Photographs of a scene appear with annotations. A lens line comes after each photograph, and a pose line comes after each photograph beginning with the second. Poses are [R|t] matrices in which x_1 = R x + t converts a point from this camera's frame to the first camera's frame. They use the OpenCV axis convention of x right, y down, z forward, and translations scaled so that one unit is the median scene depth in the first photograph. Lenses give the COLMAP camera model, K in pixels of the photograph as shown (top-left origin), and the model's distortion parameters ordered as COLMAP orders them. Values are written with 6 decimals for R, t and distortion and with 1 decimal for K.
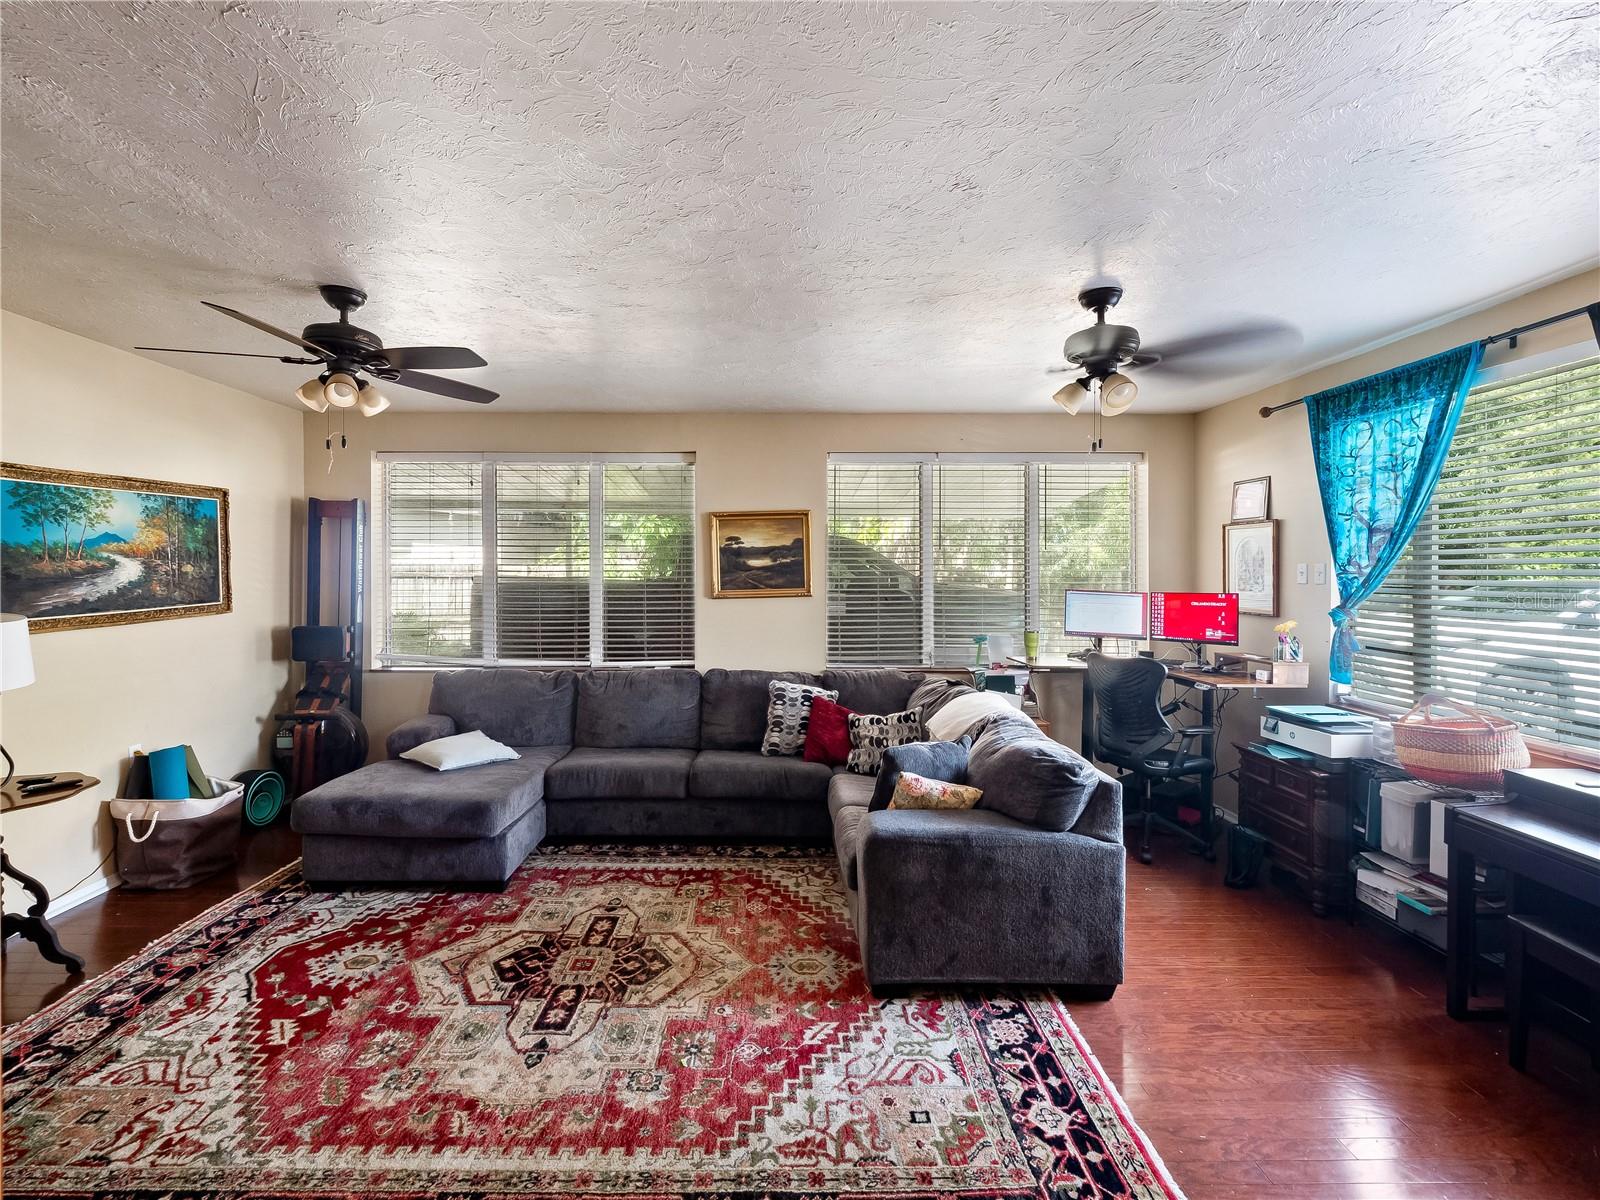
lens RADIAL K [[703.7, 0, 791.9], [0, 703.7, 588.7], [0, 0, 1]] dist [-0.000018, -0.003244]
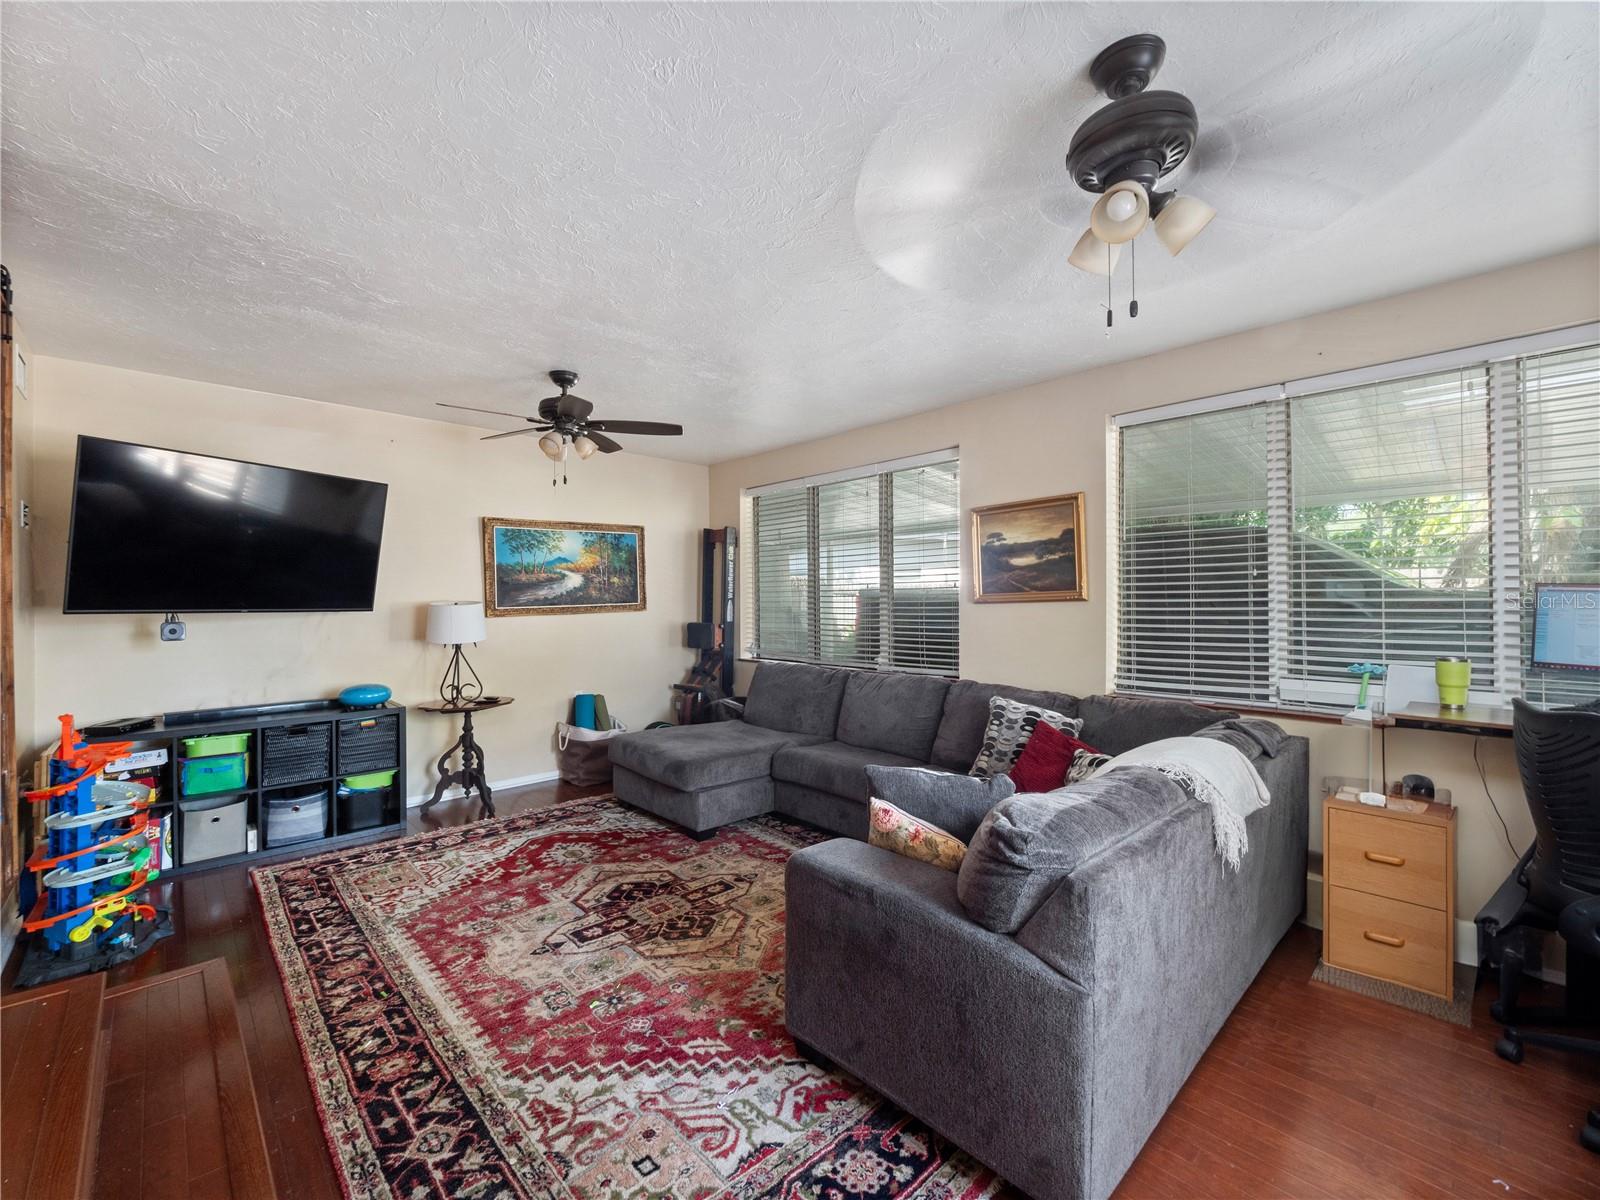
lens RADIAL K [[682.3, 0, 791.0], [0, 682.3, 608.2], [0, 0, 1]] dist [0.000465, -0.004410]
pose [[0.673756, 0.003443, -0.738946, 0.594268], [-0.011650, 0.999914, -0.005963, 0.045498], [0.738862, 0.012627, 0.673739, 0.362610]]
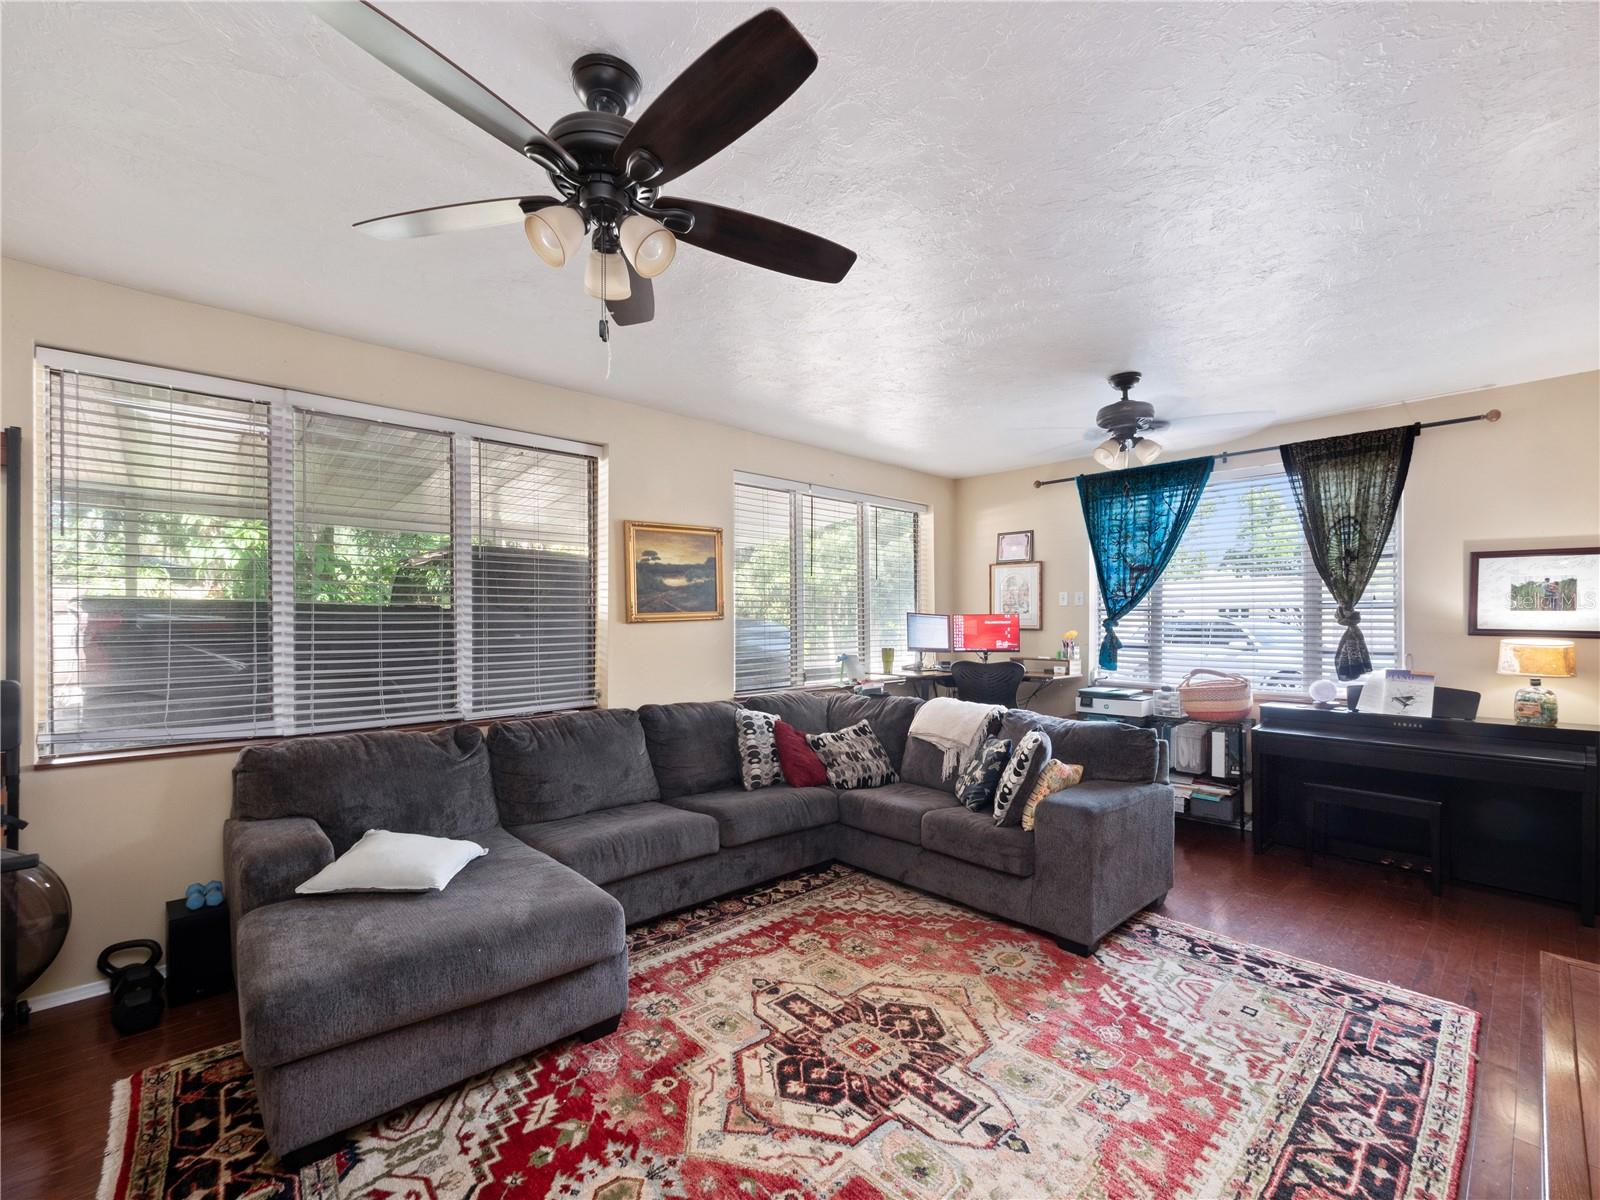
lens RADIAL K [[680.6, 0, 795.3], [0, 680.6, 622.1], [0, 0, 1]] dist [-0.014597, 0.005543]
pose [[0.751325, -0.007731, 0.659887, -0.787318], [0.016096, 0.999849, -0.006612, 0.034054], [-0.659736, 0.015589, 0.751336, 0.400679]]
